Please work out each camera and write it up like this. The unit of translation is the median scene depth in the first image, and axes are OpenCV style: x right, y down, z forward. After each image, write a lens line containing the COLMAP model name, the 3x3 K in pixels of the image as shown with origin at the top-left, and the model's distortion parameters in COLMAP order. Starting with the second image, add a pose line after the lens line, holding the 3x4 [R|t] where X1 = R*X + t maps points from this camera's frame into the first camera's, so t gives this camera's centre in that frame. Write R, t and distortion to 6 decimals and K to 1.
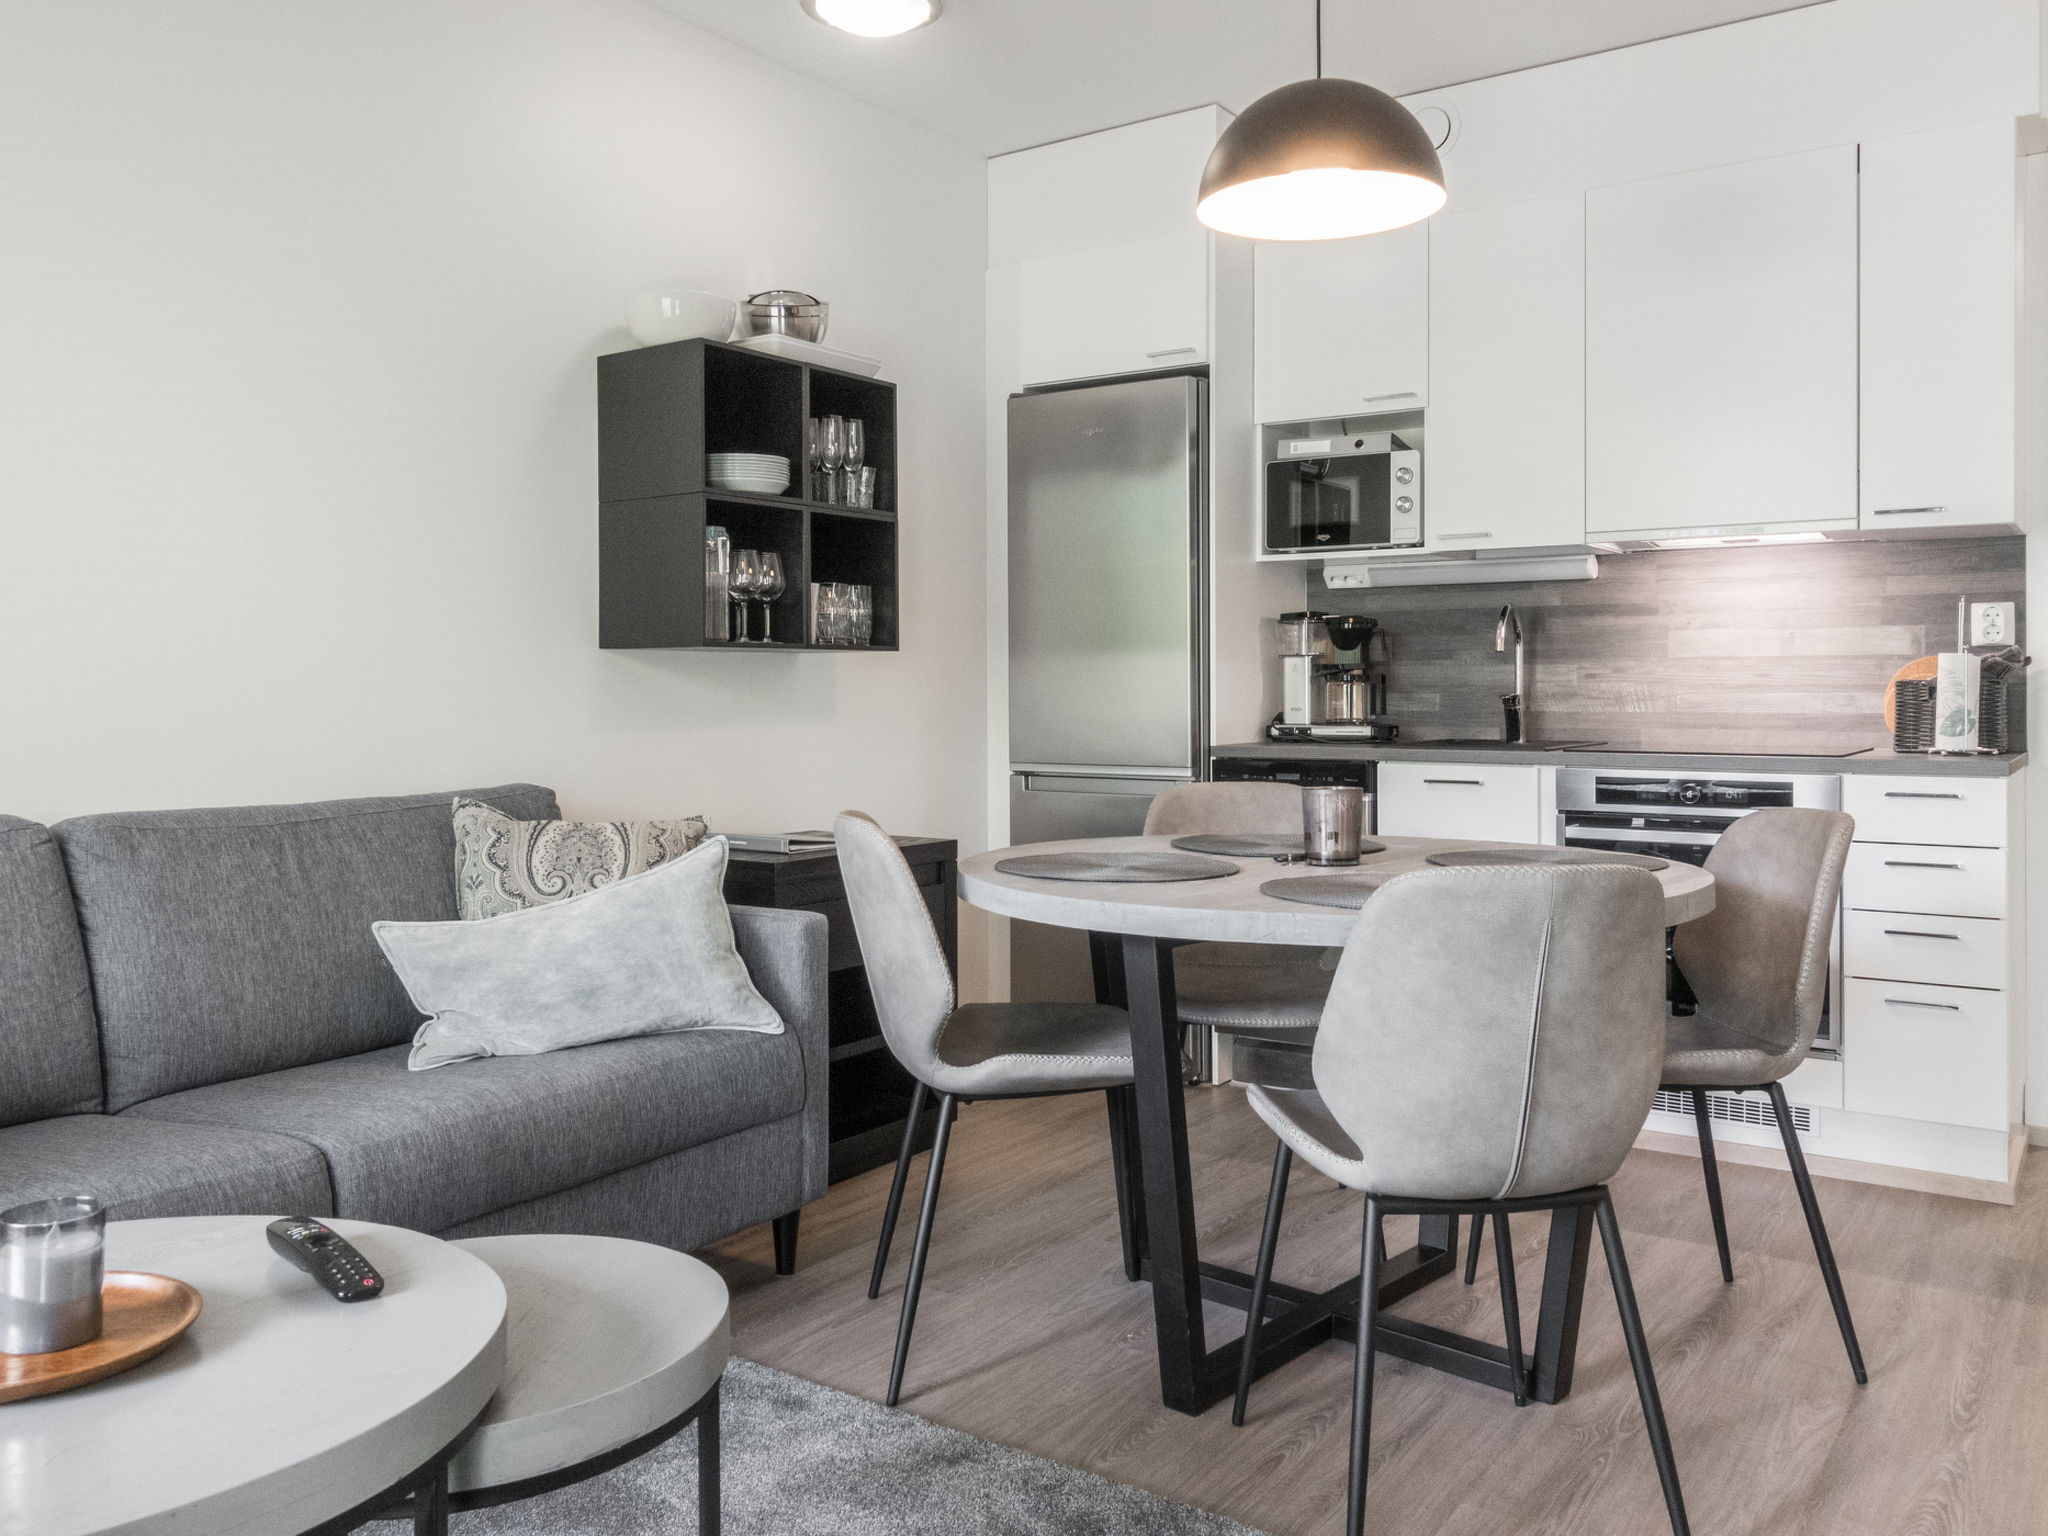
lens RADIAL K [[1644.7, 0, 1033.4], [0, 1644.7, 688.8], [0, 0, 1]] dist [0.010843, -0.004154]
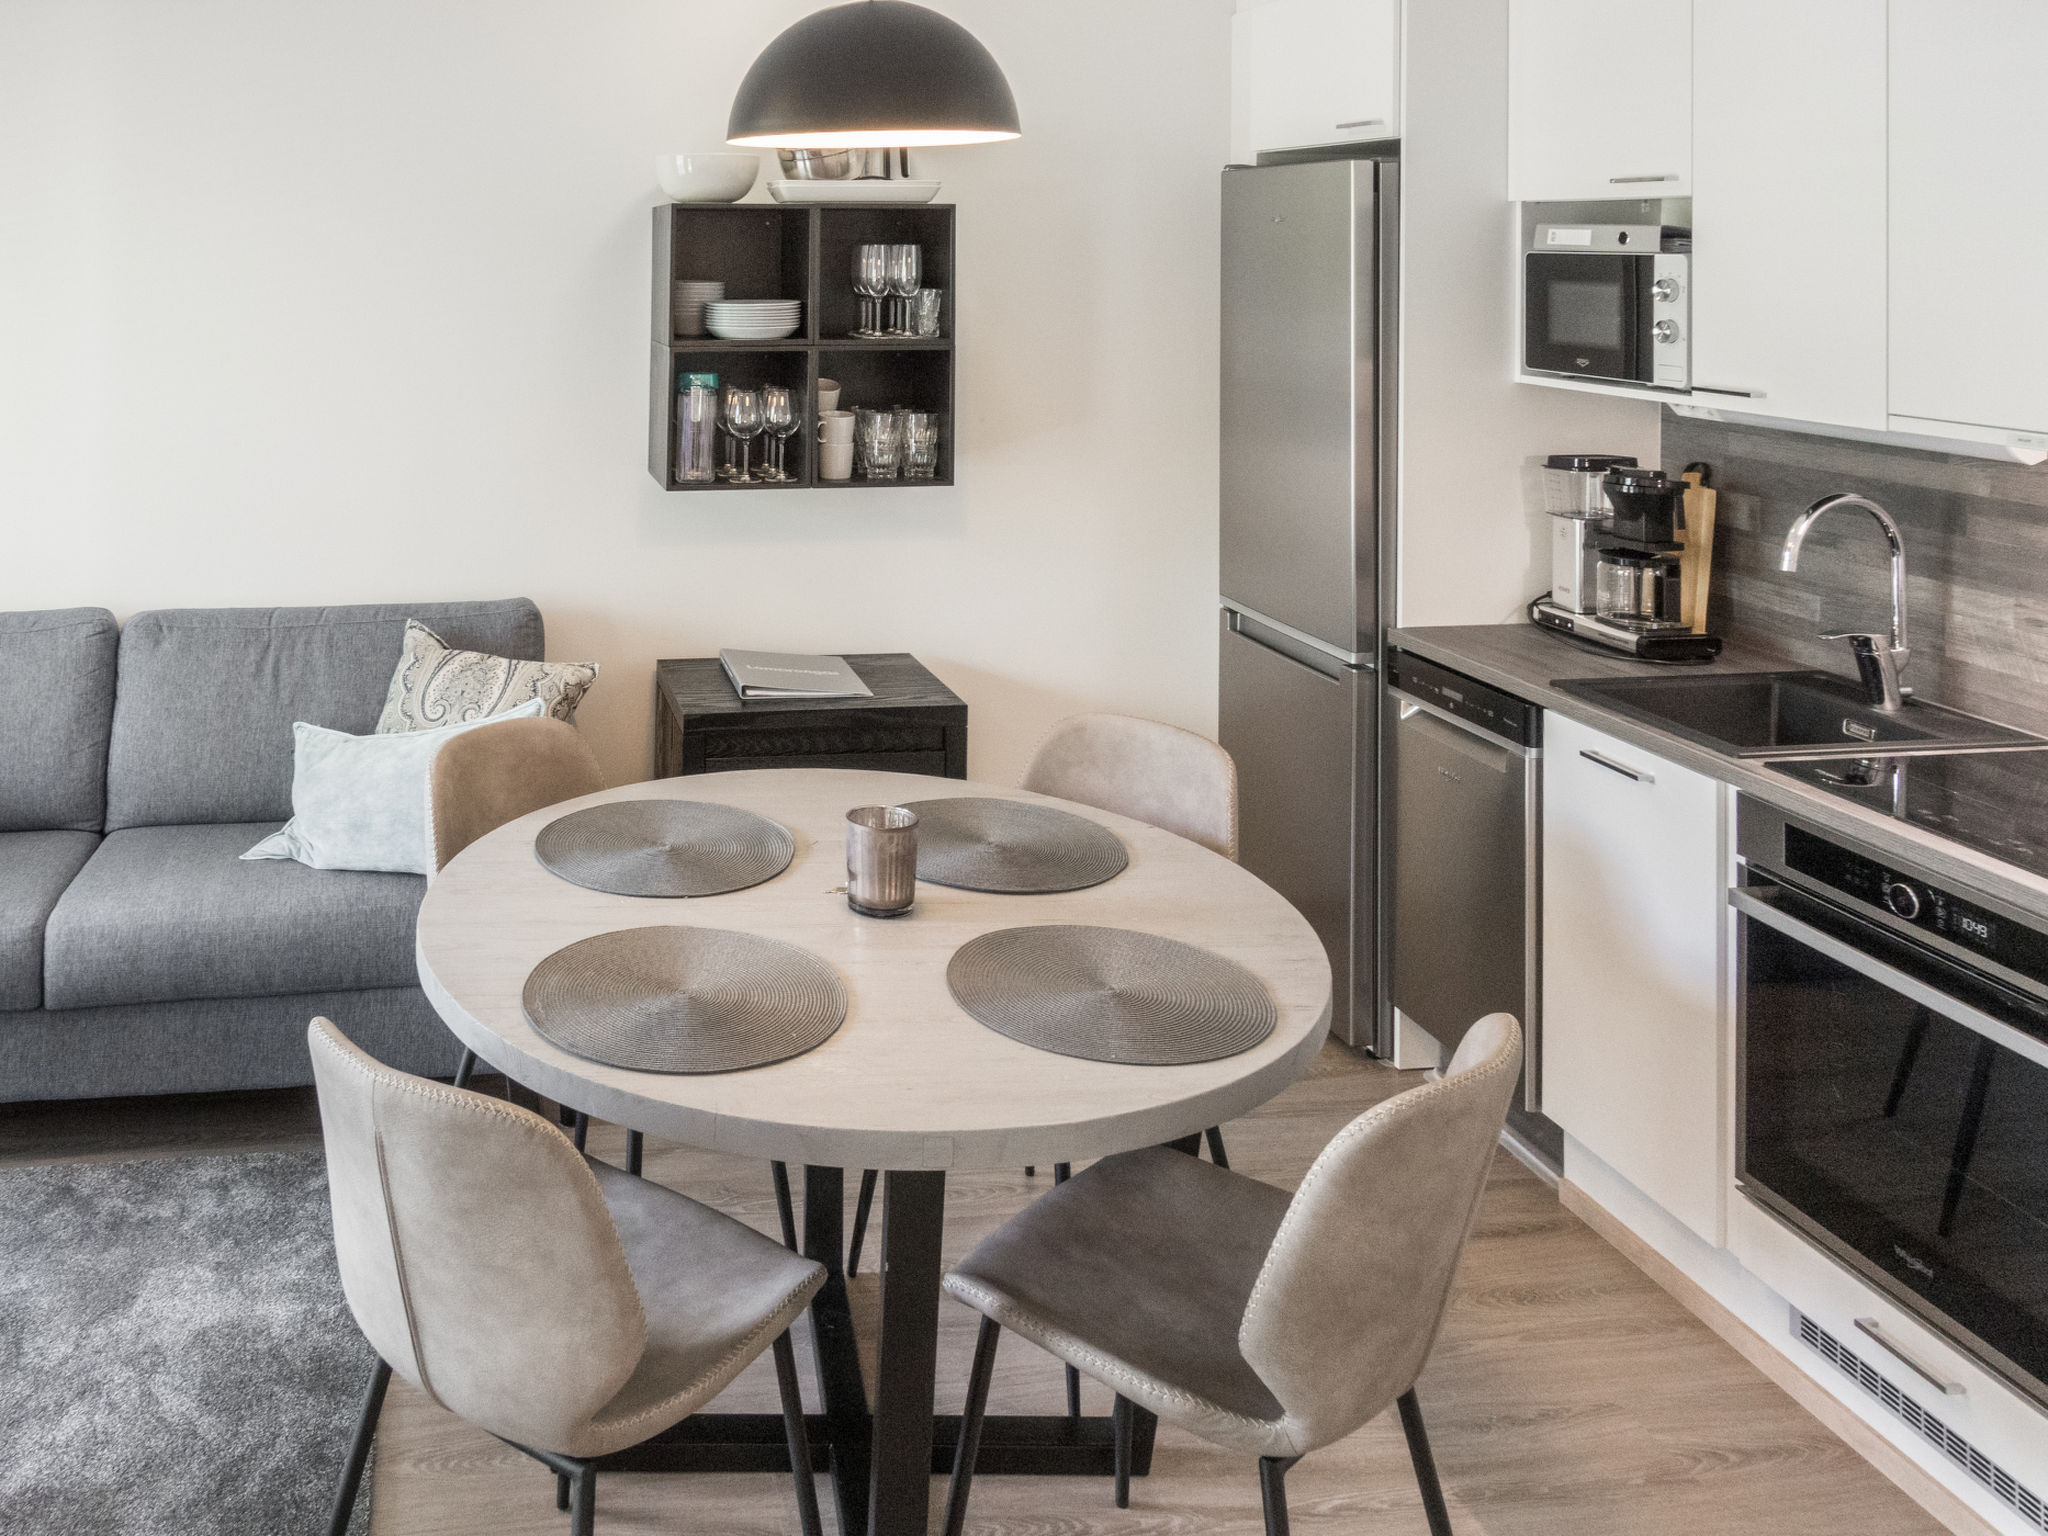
lens RADIAL K [[1646.7, 0, 656.1], [0, 1646.7, 218.5], [0, 0, 1]] dist [-0.004703, 0.003067]
pose [[0.669590, -0.001256, -0.742730, 0.505048], [-0.011679, 0.999857, -0.012219, -0.162405], [0.742639, 0.016856, 0.669480, 0.235470]]
